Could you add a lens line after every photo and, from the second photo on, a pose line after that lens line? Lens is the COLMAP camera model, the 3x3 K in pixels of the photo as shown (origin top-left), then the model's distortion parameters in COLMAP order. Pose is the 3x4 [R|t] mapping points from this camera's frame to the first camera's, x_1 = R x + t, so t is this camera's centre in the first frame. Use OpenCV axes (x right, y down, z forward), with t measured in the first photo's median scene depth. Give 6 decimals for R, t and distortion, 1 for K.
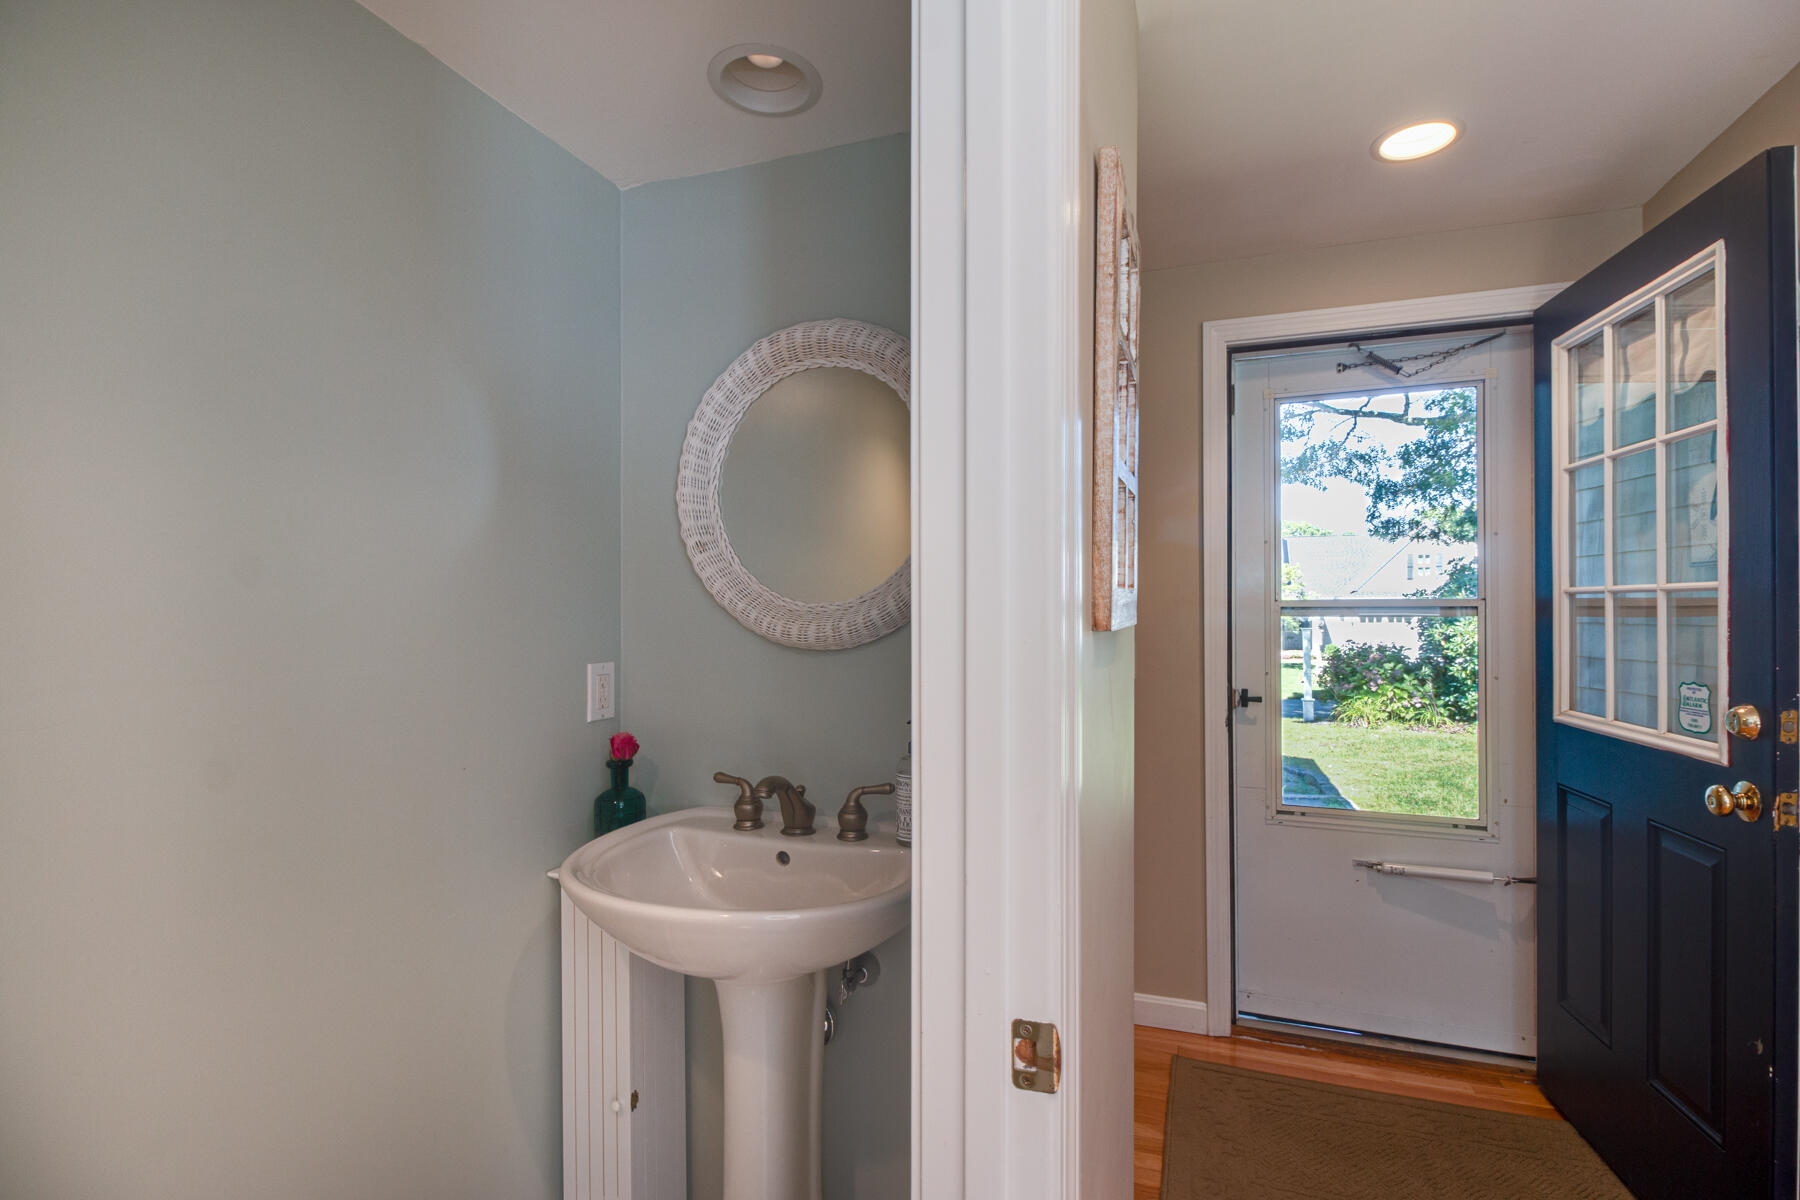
lens RADIAL K [[822.0, 0, 903.7], [0, 822.0, 591.8], [0, 0, 1]] dist [0.000359, -0.000054]
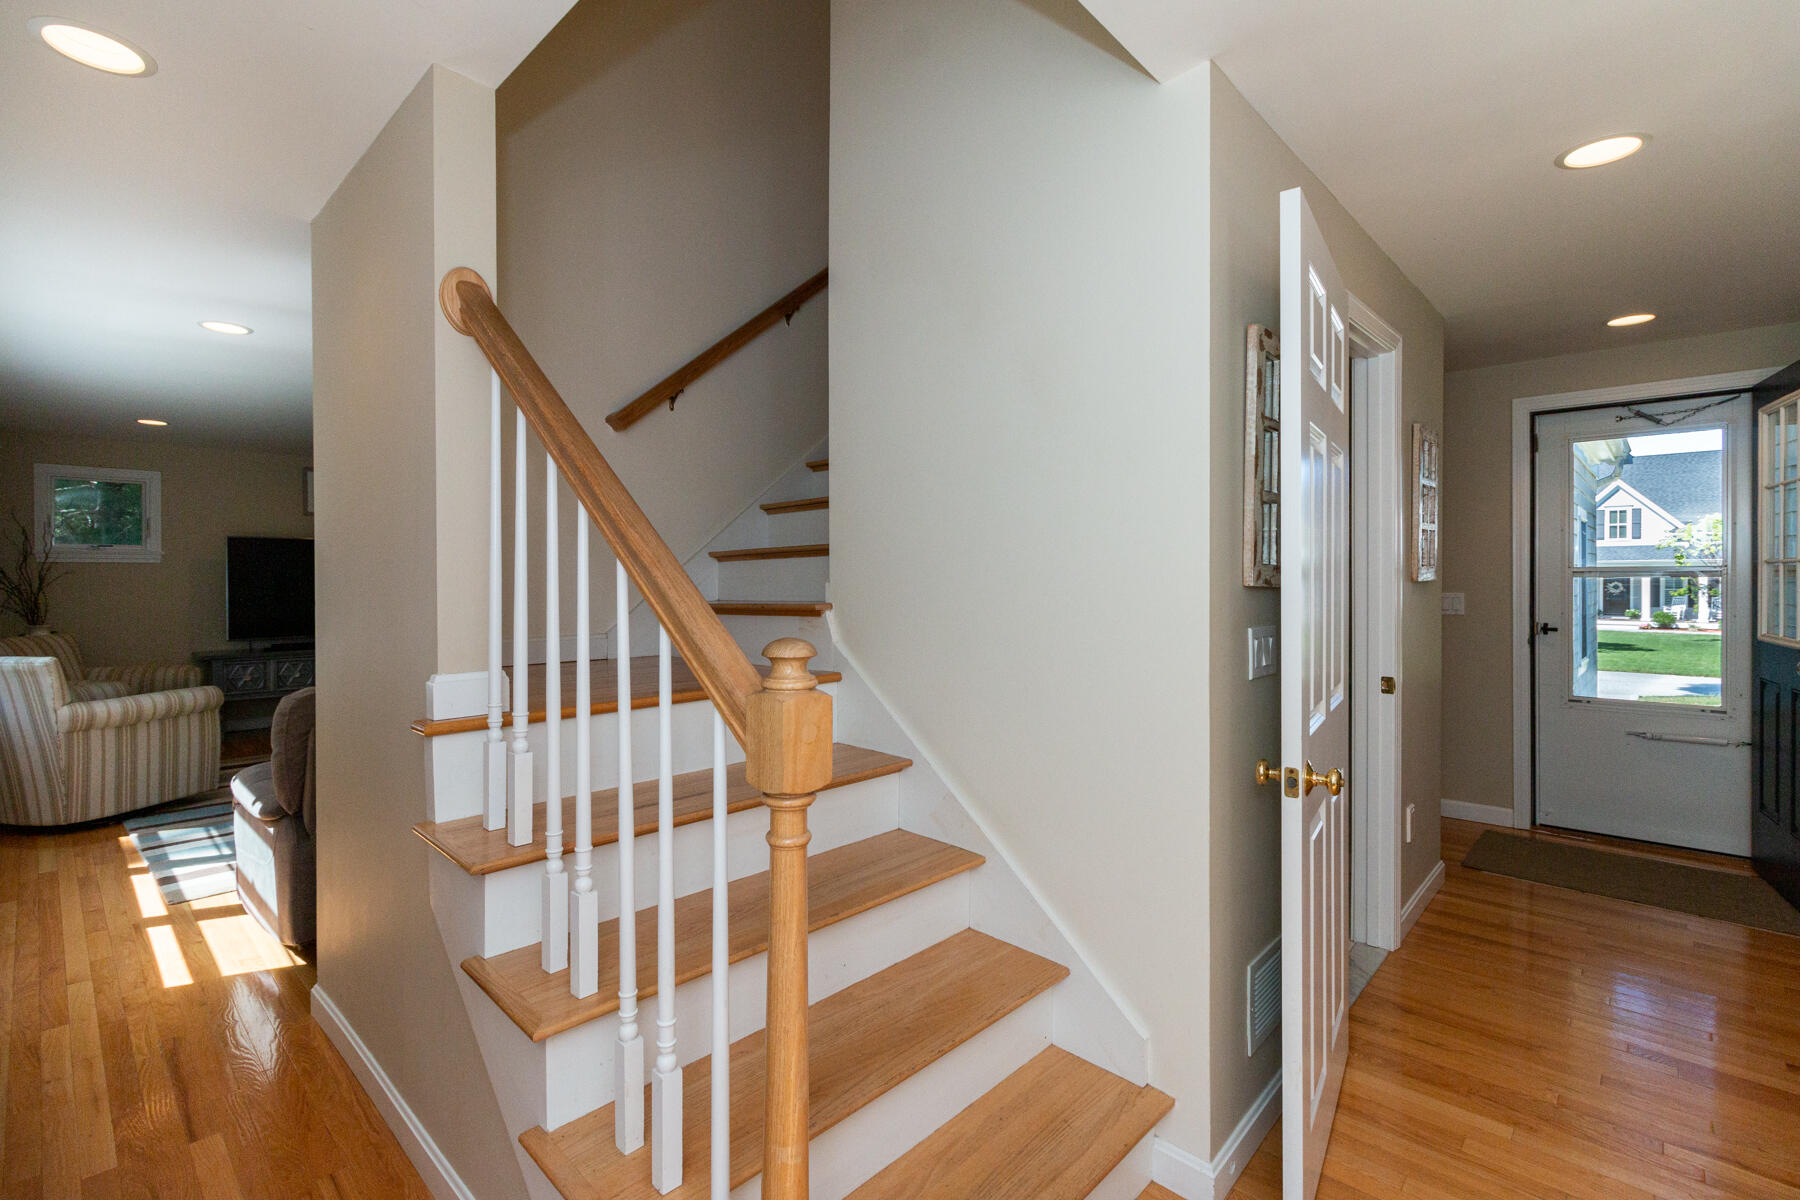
lens RADIAL K [[849.5, 0, 878.4], [0, 849.5, 572.7], [0, 0, 1]] dist [-0.001824, -0.000141]
pose [[0.922282, -0.001323, -0.386515, -0.156340], [0.007354, 0.999873, 0.014125, -0.013505], [0.386447, -0.015870, 0.922175, -1.108891]]
